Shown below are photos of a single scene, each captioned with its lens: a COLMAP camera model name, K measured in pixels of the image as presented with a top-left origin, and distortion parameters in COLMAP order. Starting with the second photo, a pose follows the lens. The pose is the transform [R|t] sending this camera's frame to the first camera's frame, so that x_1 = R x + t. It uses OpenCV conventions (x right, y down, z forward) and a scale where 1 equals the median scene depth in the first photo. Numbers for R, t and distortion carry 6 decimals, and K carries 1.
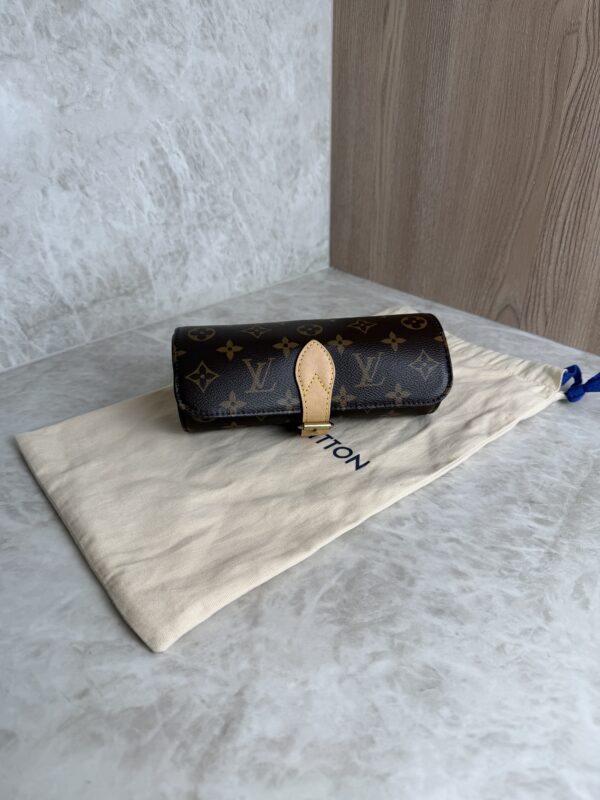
lens RADIAL K [[572.3, 0, 306.7], [0, 572.3, 401.4], [0, 0, 1]] dist [-0.010659, -0.010202]
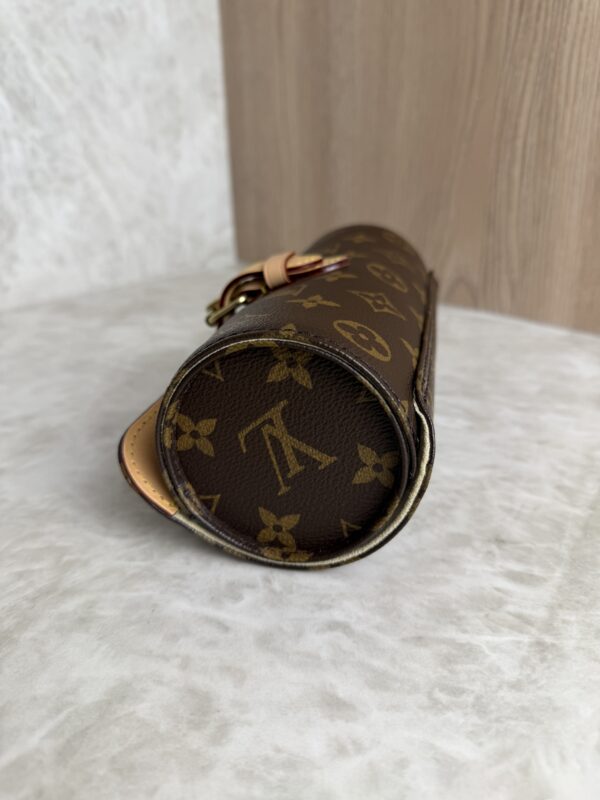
lens RADIAL K [[599.7, 0, 299.3], [0, 599.7, 403.1], [0, 0, 1]] dist [-0.068868, 0.026846]
pose [[0.999044, -0.032973, 0.028714, 0.187649], [0.036160, 0.992273, -0.118685, 0.101833], [-0.024579, 0.119610, 0.992517, 0.426792]]
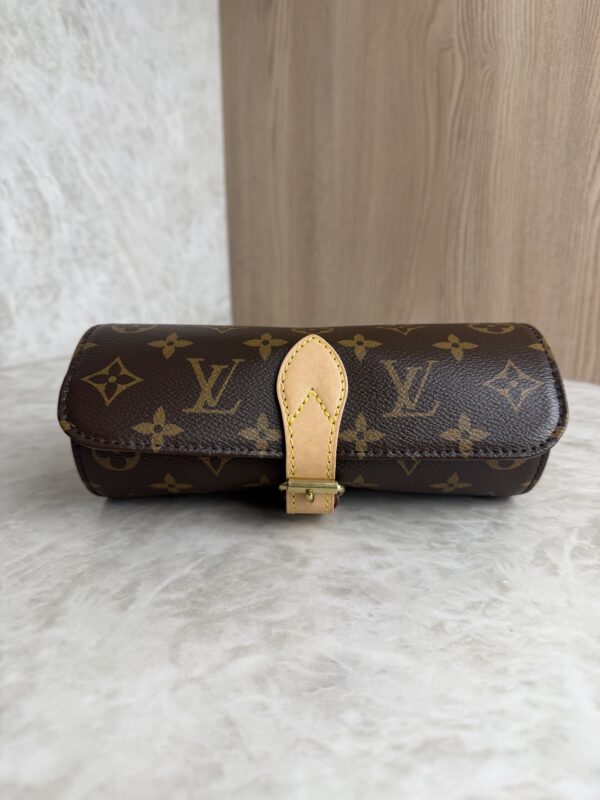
lens RADIAL K [[586.6, 0, 298.6], [0, 586.6, 401.8], [0, 0, 1]] dist [-0.040898, 0.006272]
pose [[0.993891, -0.031254, 0.105852, 0.087541], [0.057732, 0.964617, -0.257256, 0.245005], [-0.094066, 0.261795, 0.960528, 0.227404]]
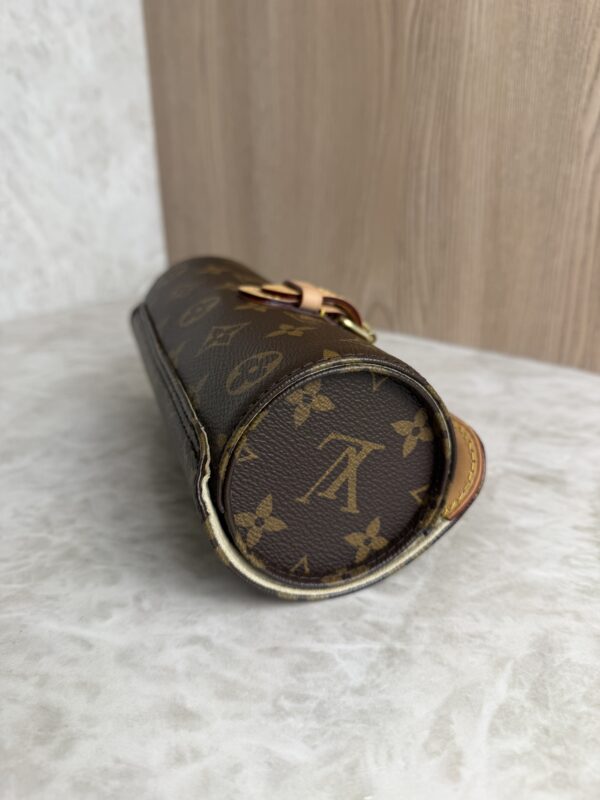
lens RADIAL K [[601.8, 0, 303.7], [0, 601.8, 400.4], [0, 0, 1]] dist [-0.076883, 0.035645]
pose [[0.993902, -0.051222, 0.097653, 0.264027], [0.066228, 0.985340, -0.157222, 0.110240], [-0.088168, 0.162730, 0.982723, 0.401343]]
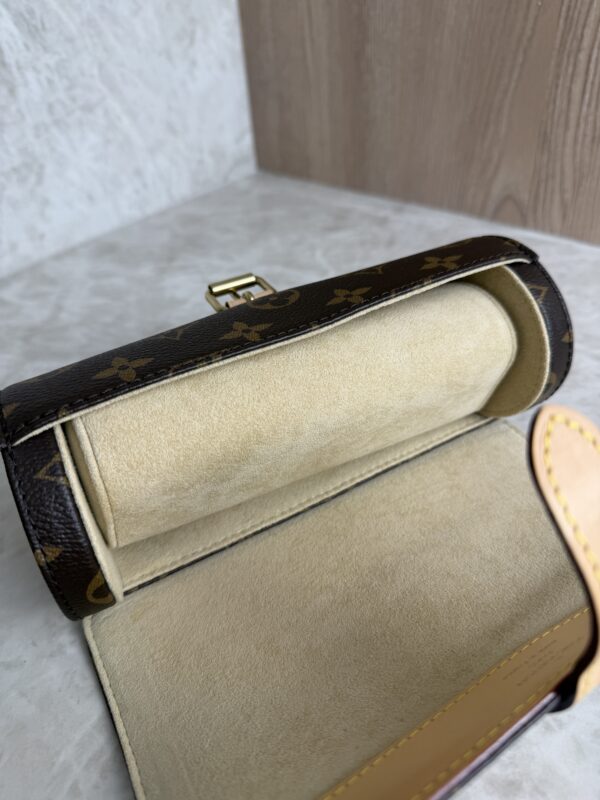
lens RADIAL K [[594.1, 0, 300.0], [0, 594.1, 400.0], [0, 0, 1]] dist [-0.042552, 0.006717]
pose [[0.991675, -0.118233, 0.051000, 0.042399], [0.111855, 0.987205, 0.113647, -0.045572], [-0.063785, -0.106996, 0.992211, 0.394898]]
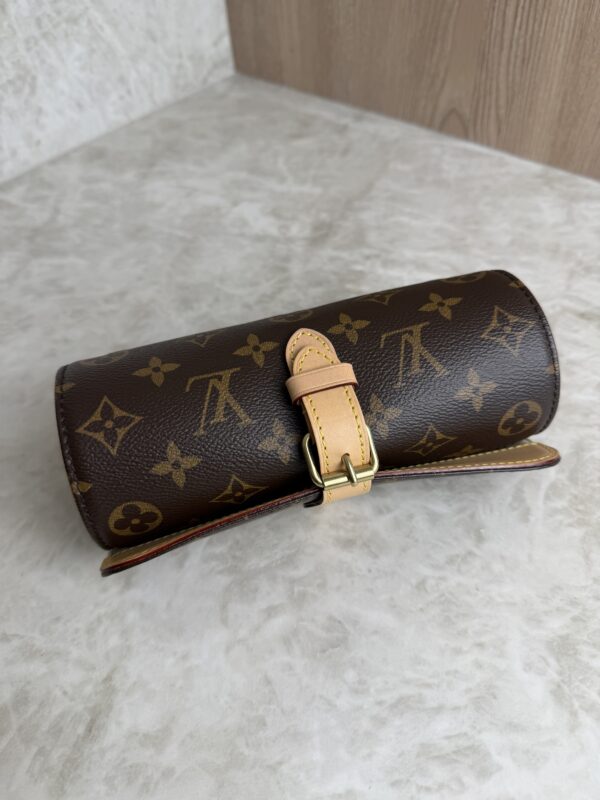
lens RADIAL K [[586.6, 0, 298.6], [0, 586.6, 401.8], [0, 0, 1]] dist [-0.040898, 0.006272]
pose [[0.993962, -0.108295, 0.017684, 0.124123], [0.098213, 0.949890, 0.296754, -0.065099], [-0.048935, -0.293225, 0.954790, 0.191622]]
